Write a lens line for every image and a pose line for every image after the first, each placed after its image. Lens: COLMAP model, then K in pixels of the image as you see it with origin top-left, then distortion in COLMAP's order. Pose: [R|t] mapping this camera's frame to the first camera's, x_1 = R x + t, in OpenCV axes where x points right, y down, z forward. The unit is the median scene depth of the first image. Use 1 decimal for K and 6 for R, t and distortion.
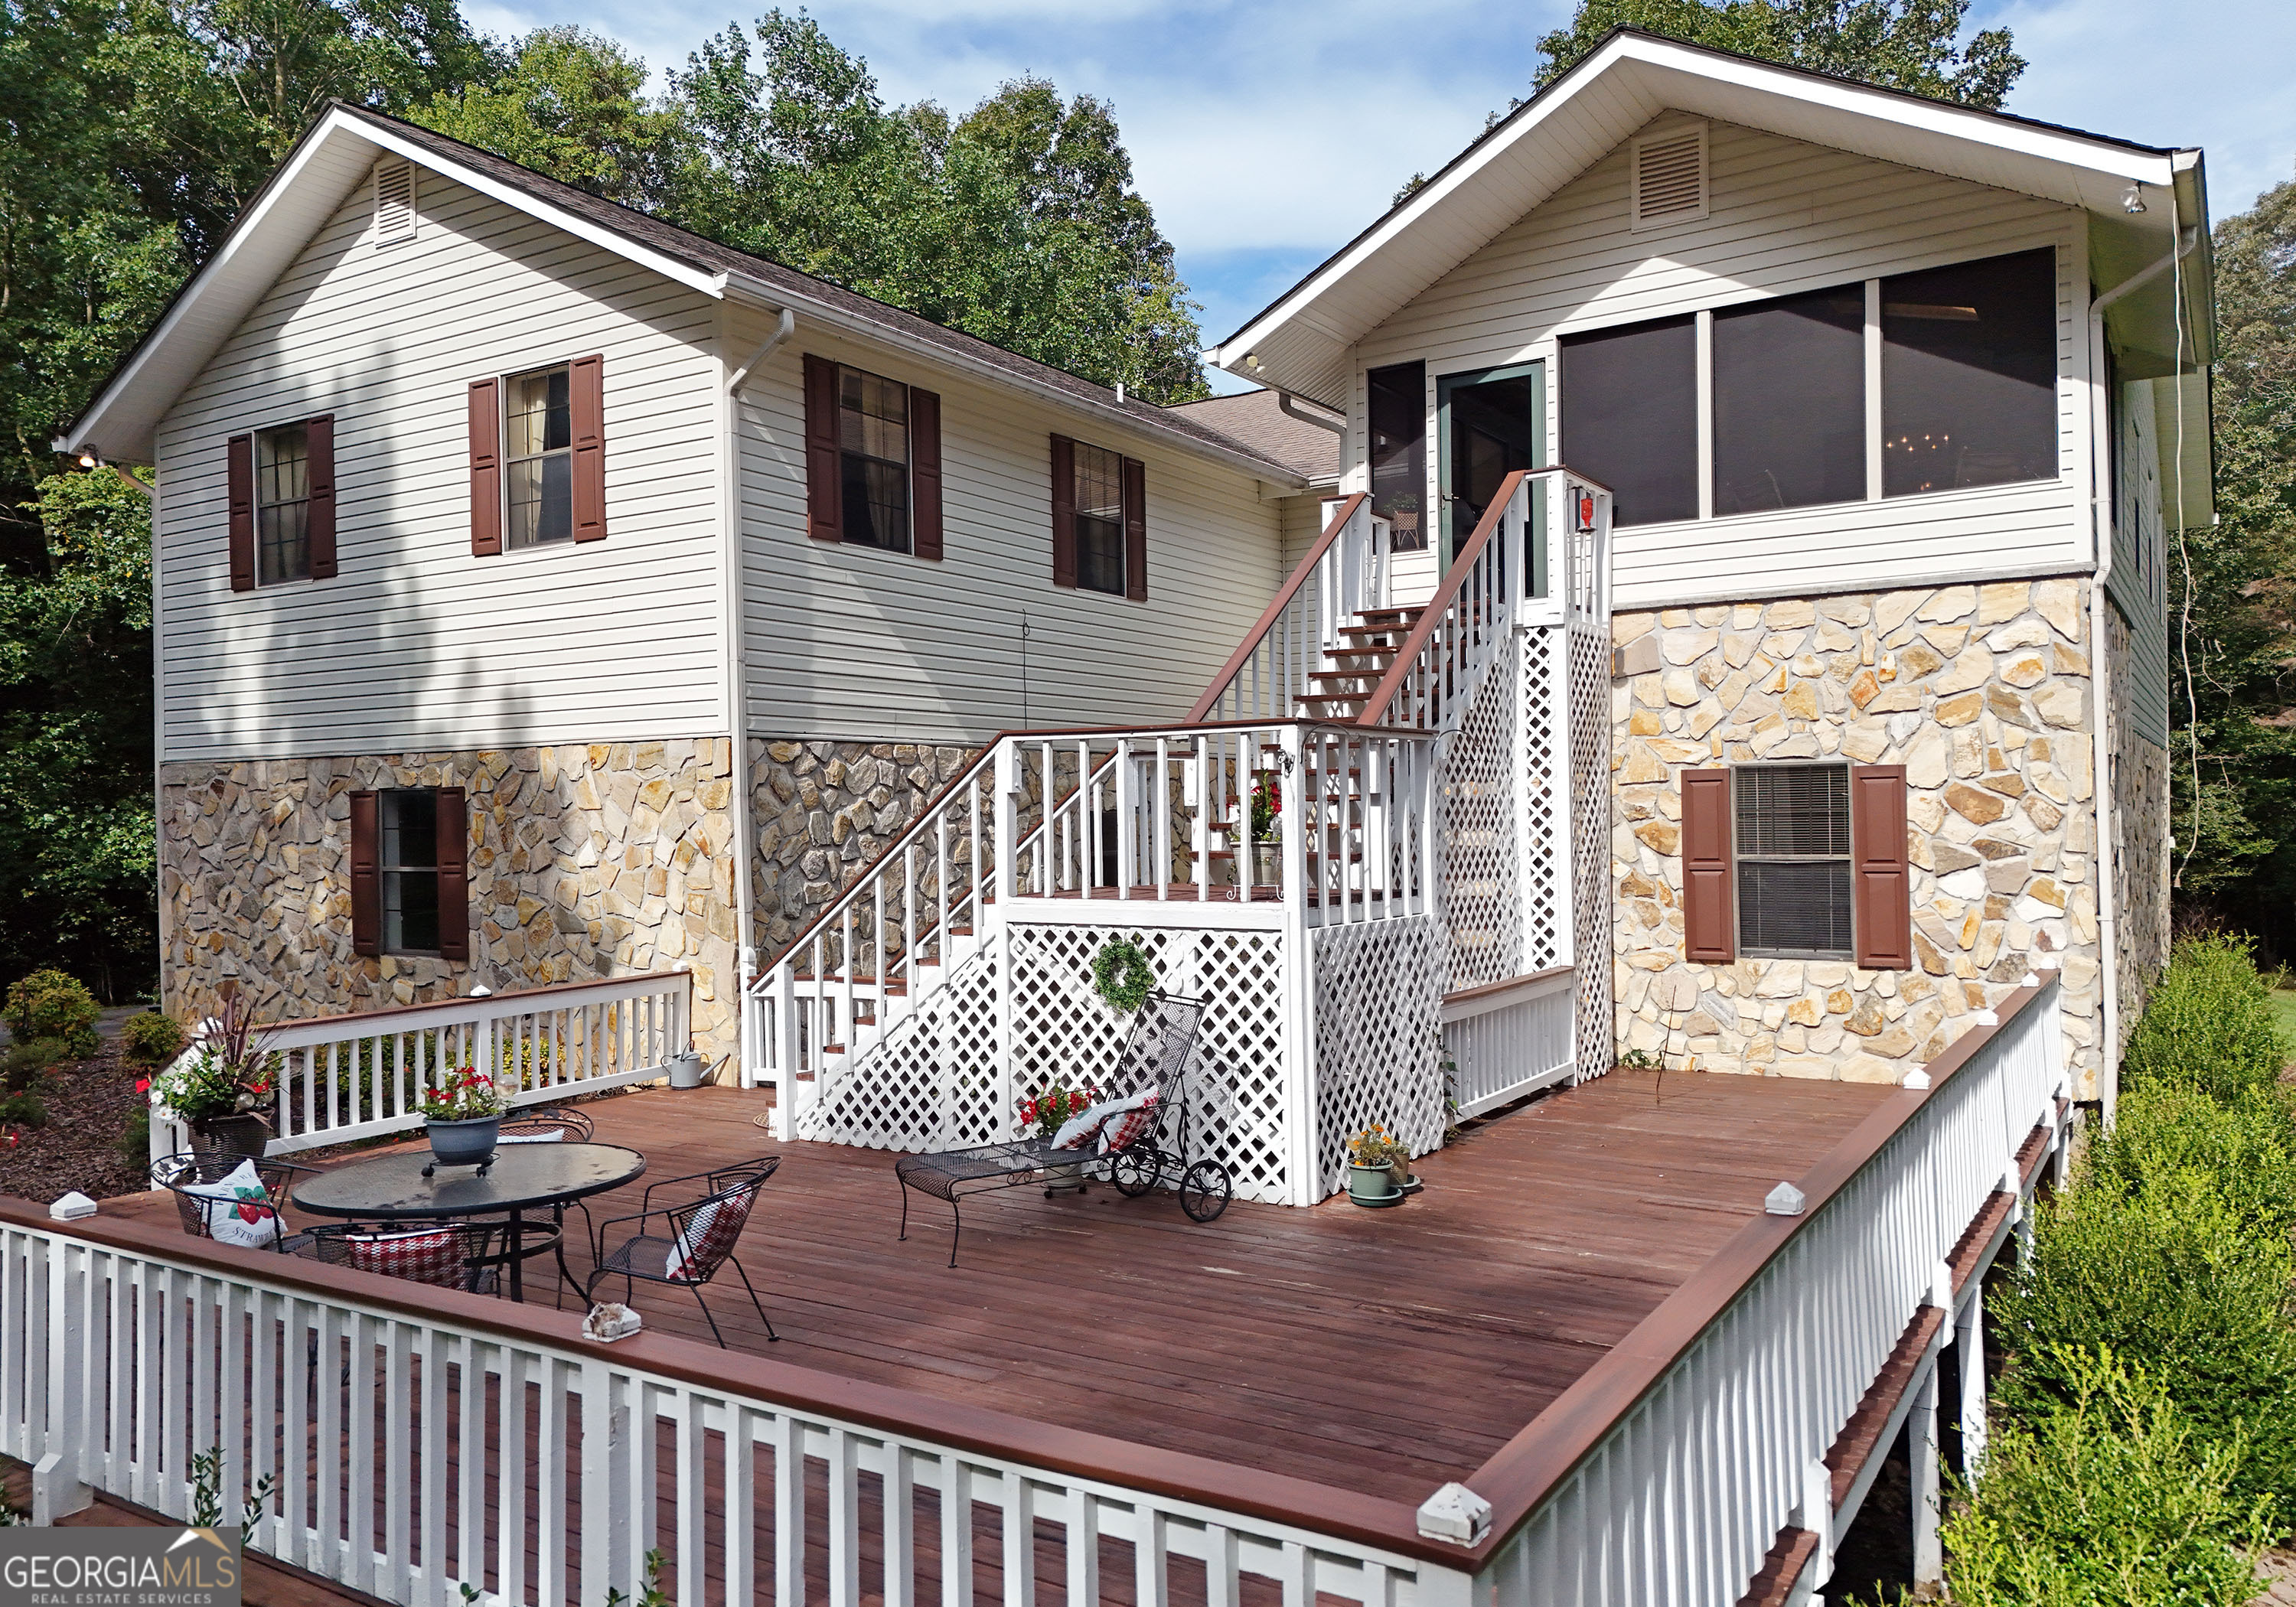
lens RADIAL K [[1684.0, 0, 1145.2], [0, 1684.0, 791.1], [0, 0, 1]] dist [0.082056, -0.080884]
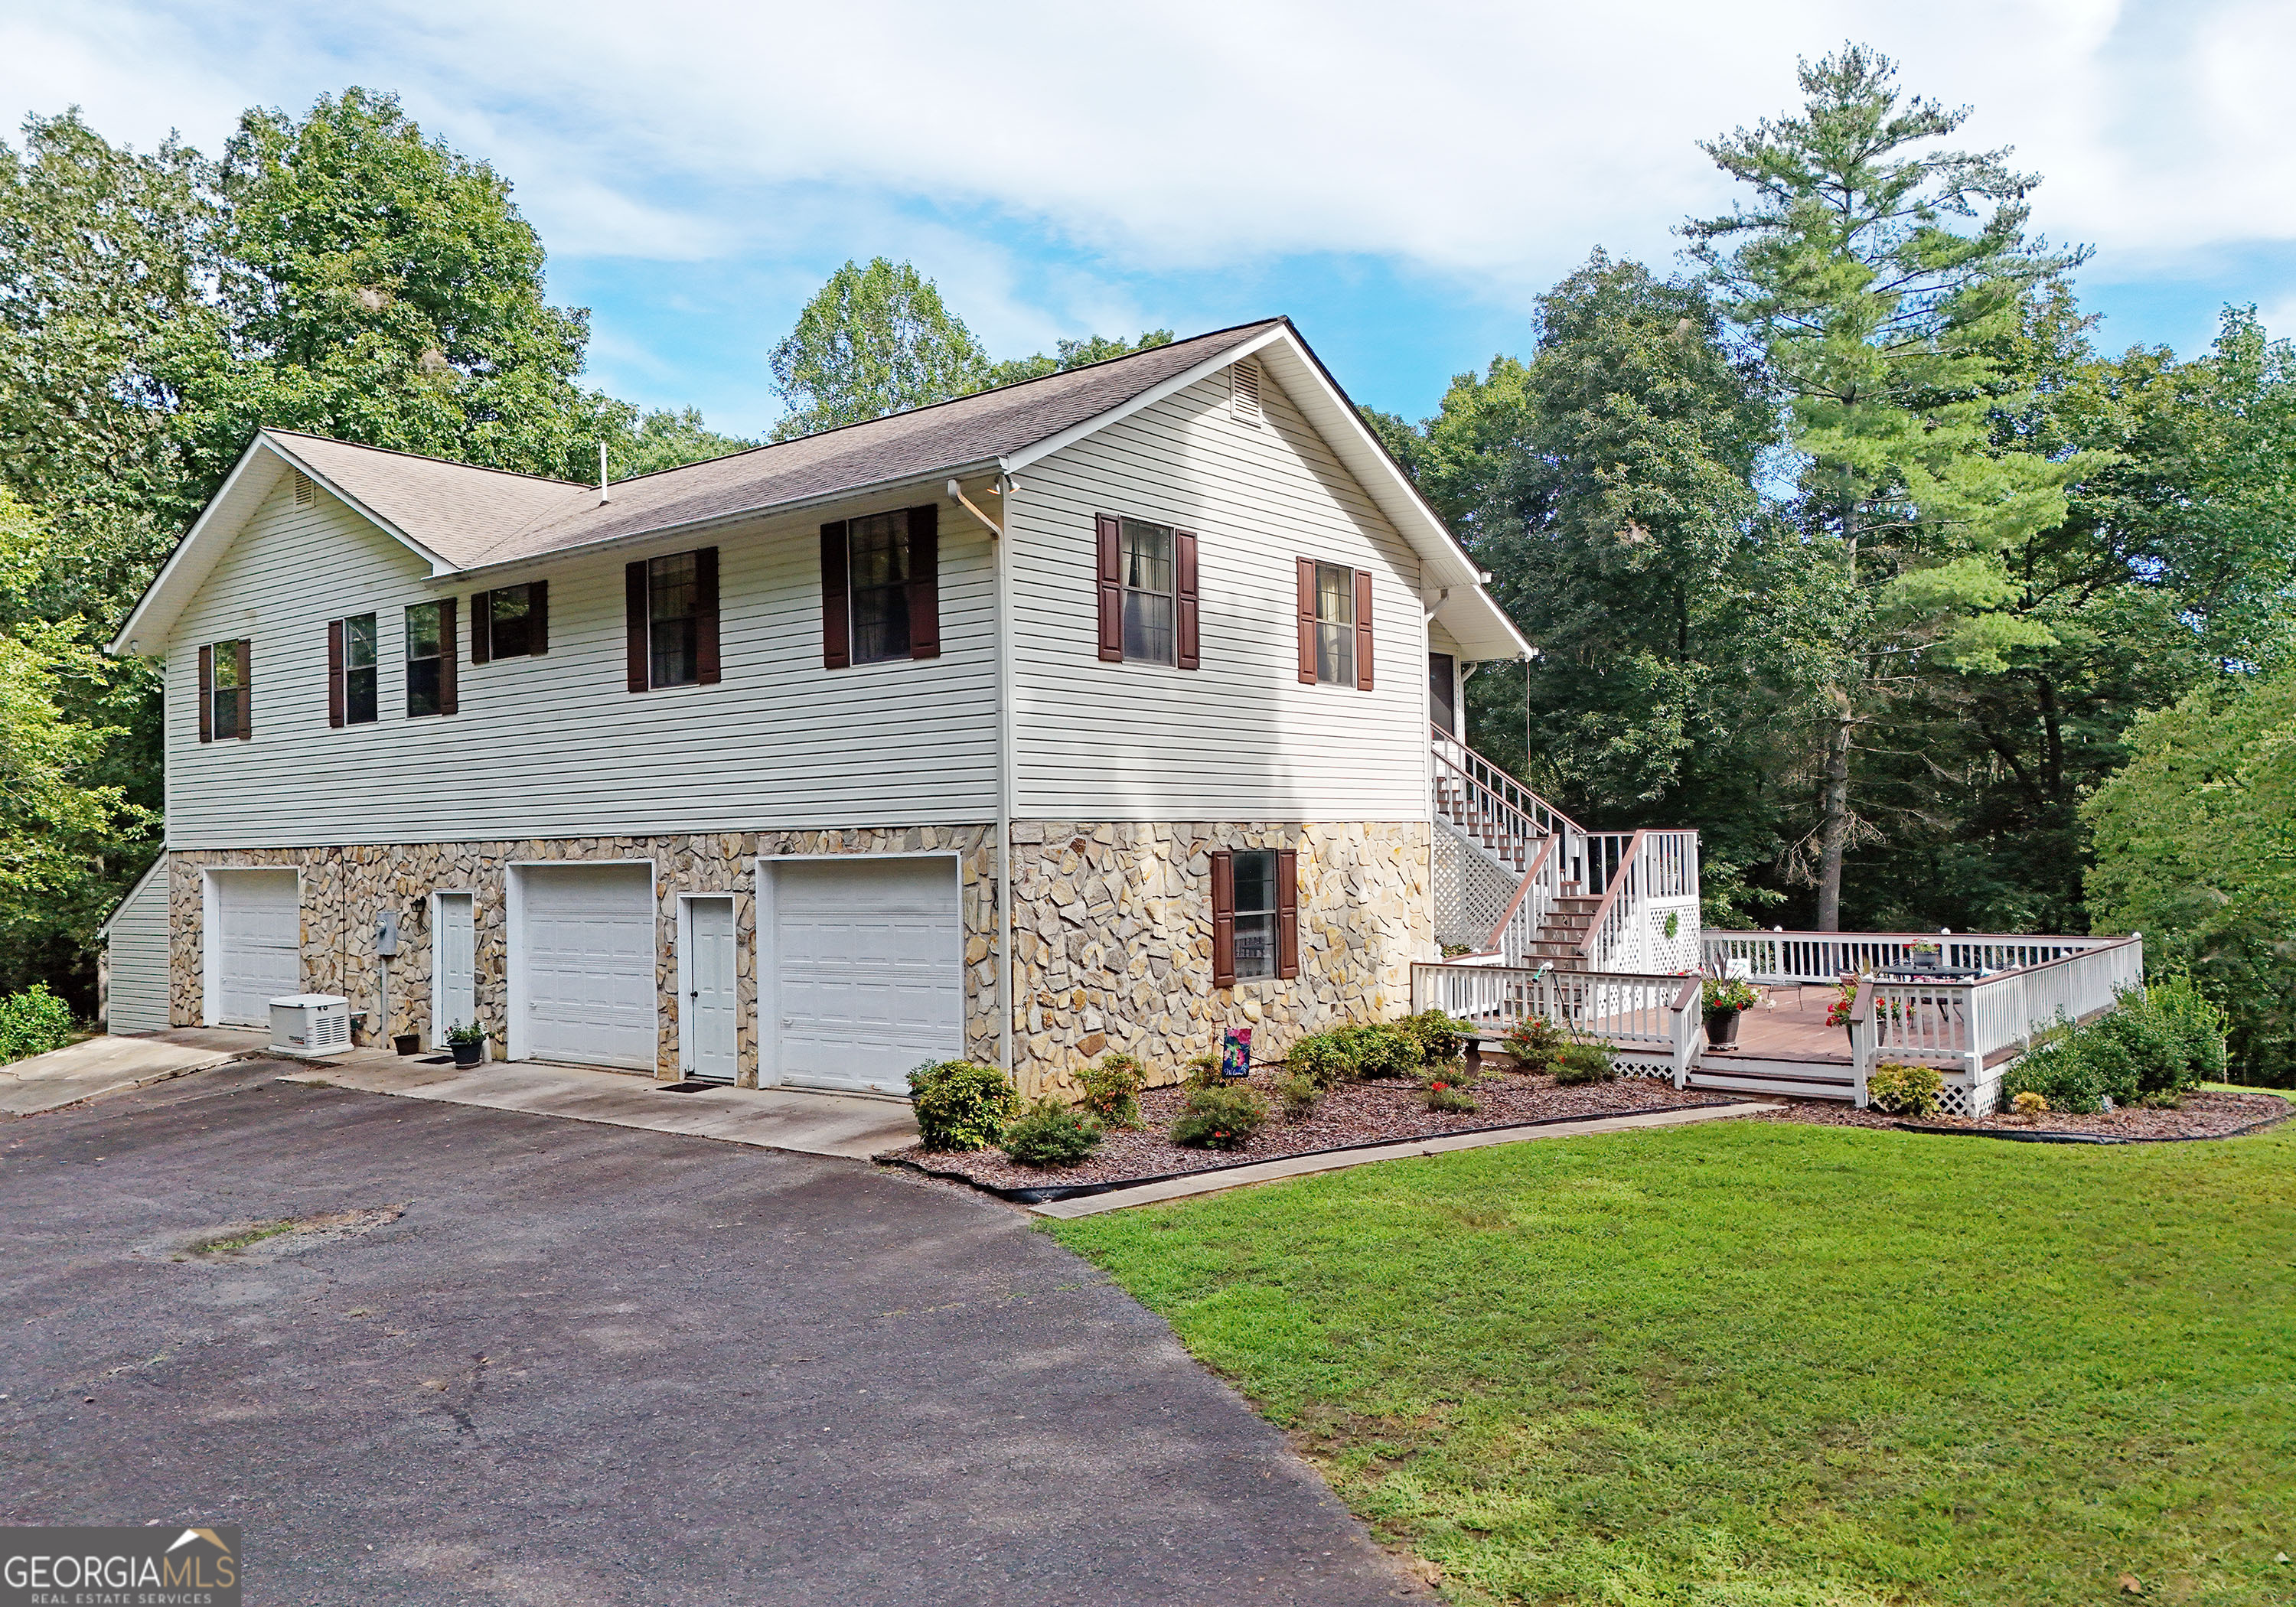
lens RADIAL K [[1684.0, 0, 1157.2], [0, 1684.0, 788.0], [0, 0, 1]] dist [0.082056, -0.080884]
pose [[0.103487, 0.048439, 0.993451, -1.942474], [0.005278, 0.998773, -0.049248, 0.016019], [-0.994617, 0.010340, 0.103104, 1.080113]]
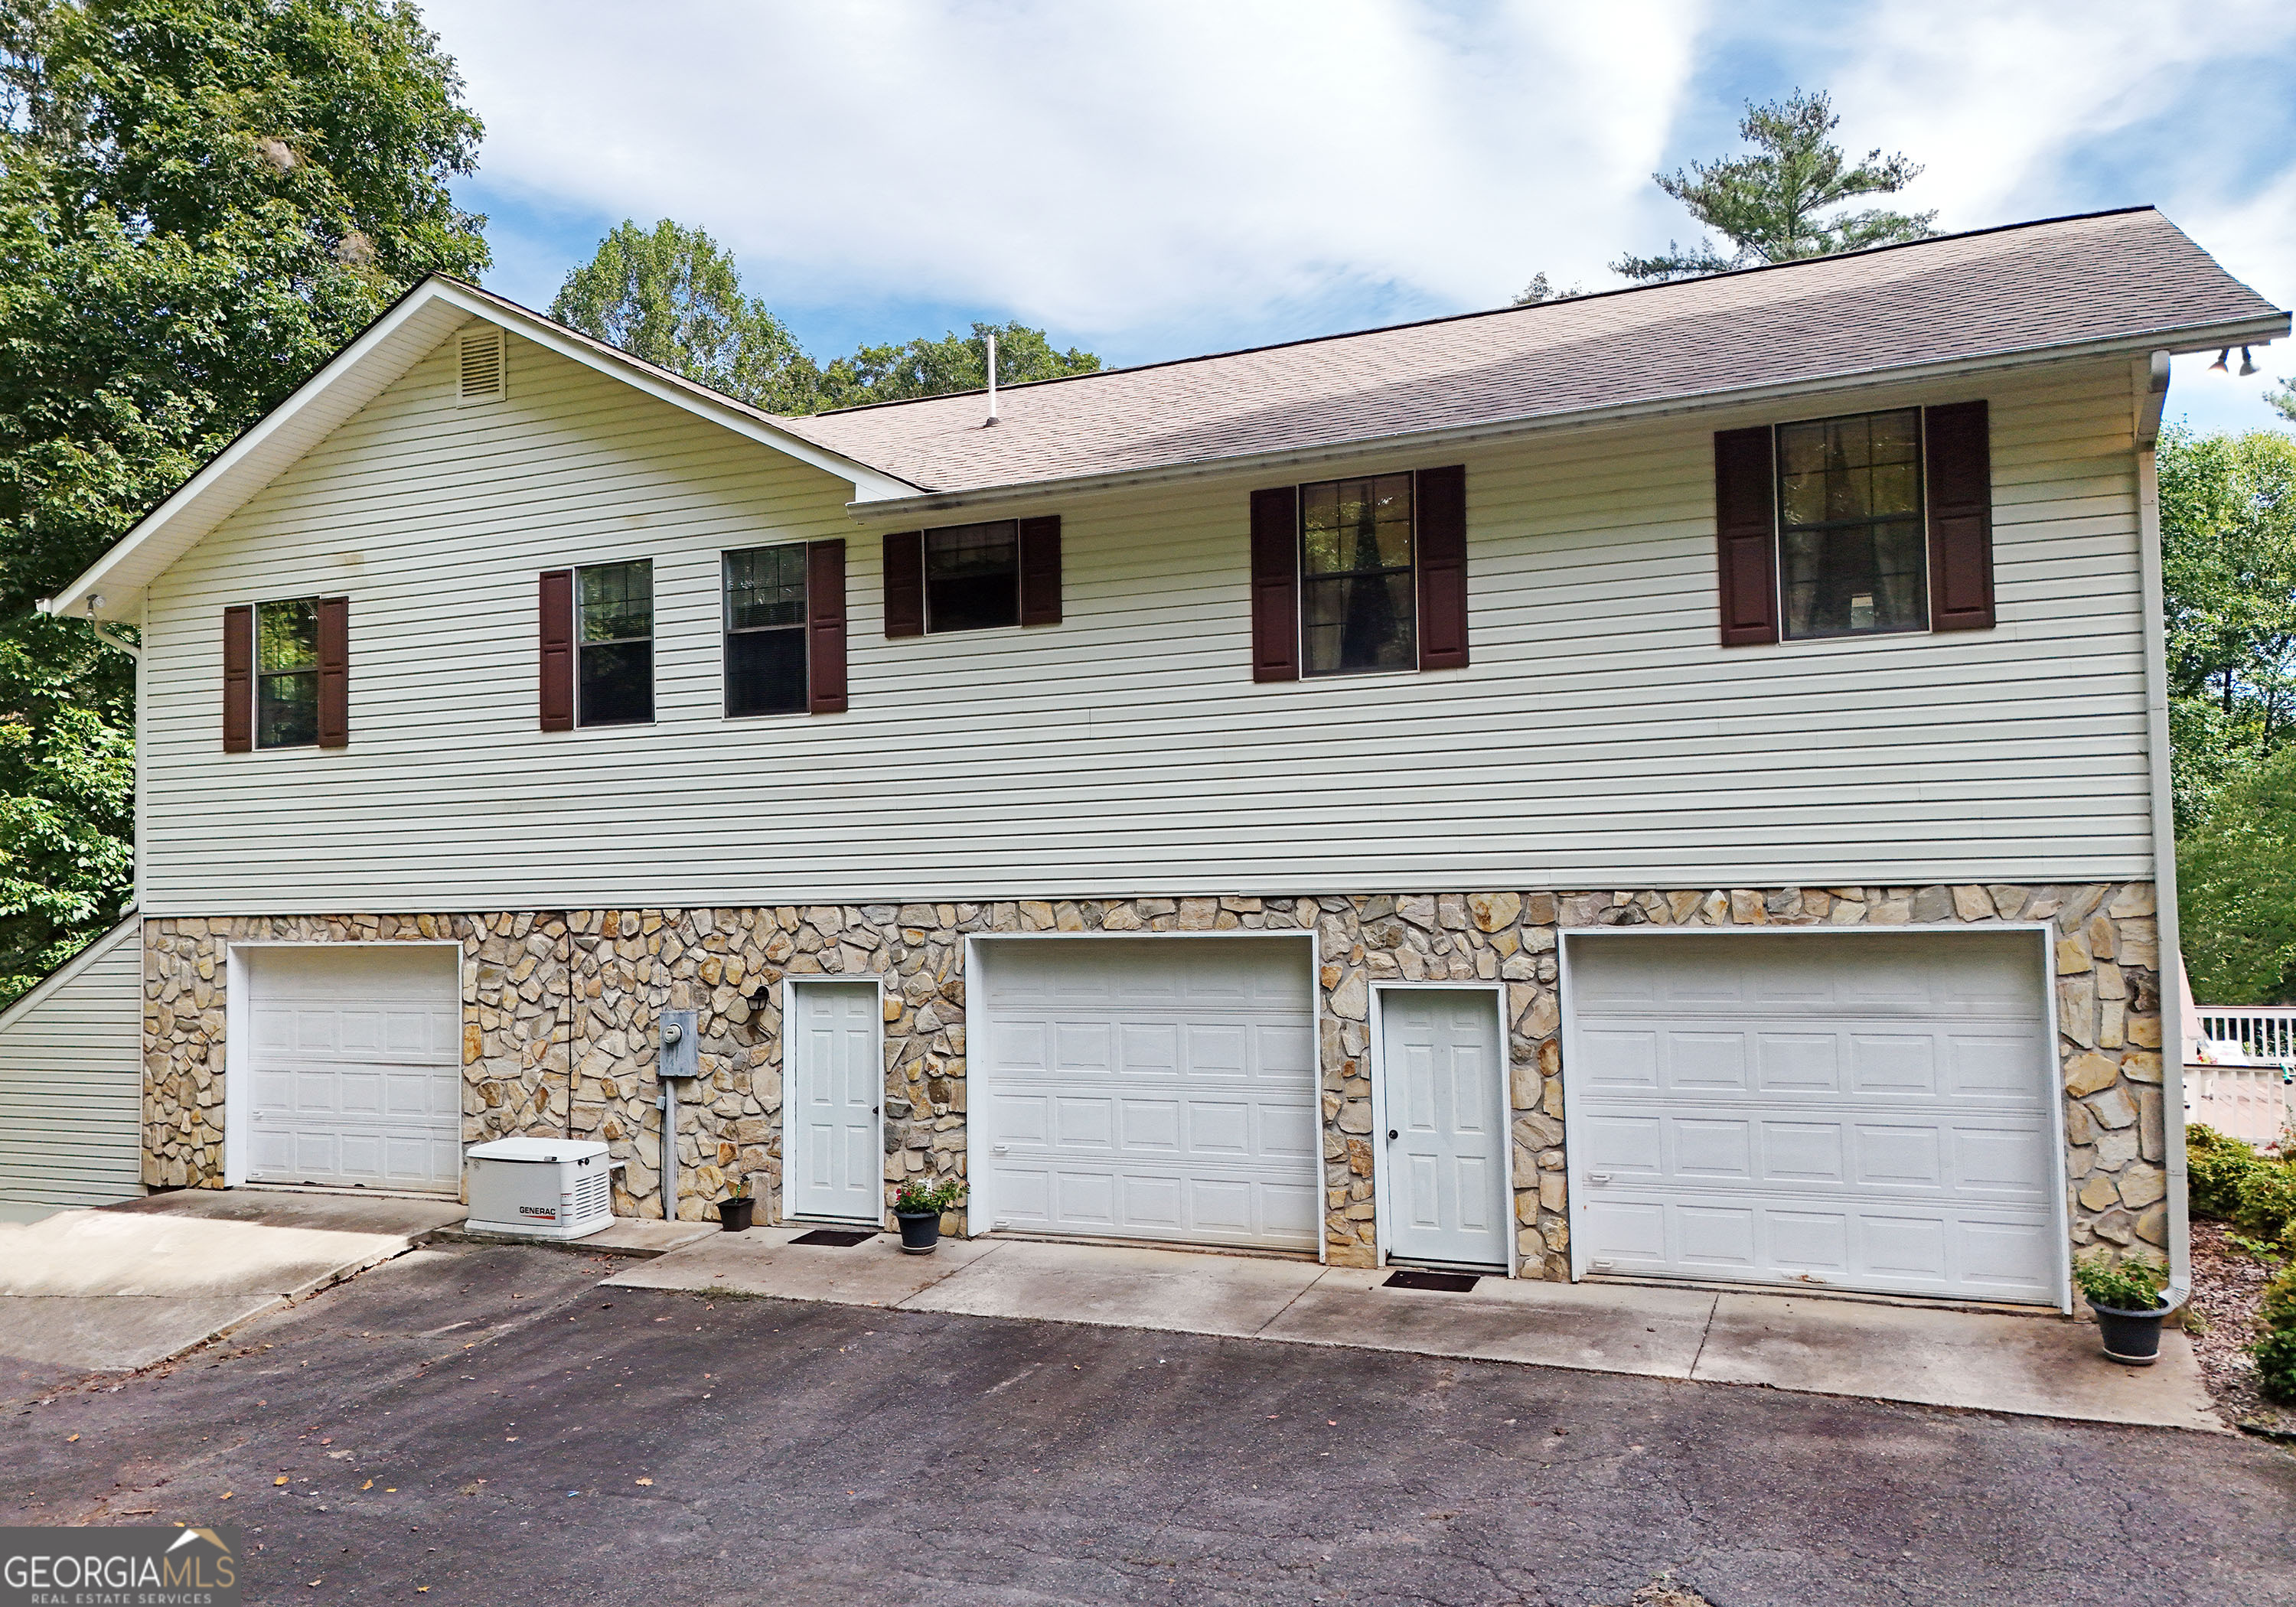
lens RADIAL K [[1684.0, 0, 1151.9], [0, 1684.0, 803.2], [0, 0, 1]] dist [0.082056, -0.080884]
pose [[-0.163223, 0.070184, 0.984090, -1.475255], [0.010658, 0.997534, -0.069375, -0.004232], [-0.986532, -0.000835, -0.163568, 1.916775]]
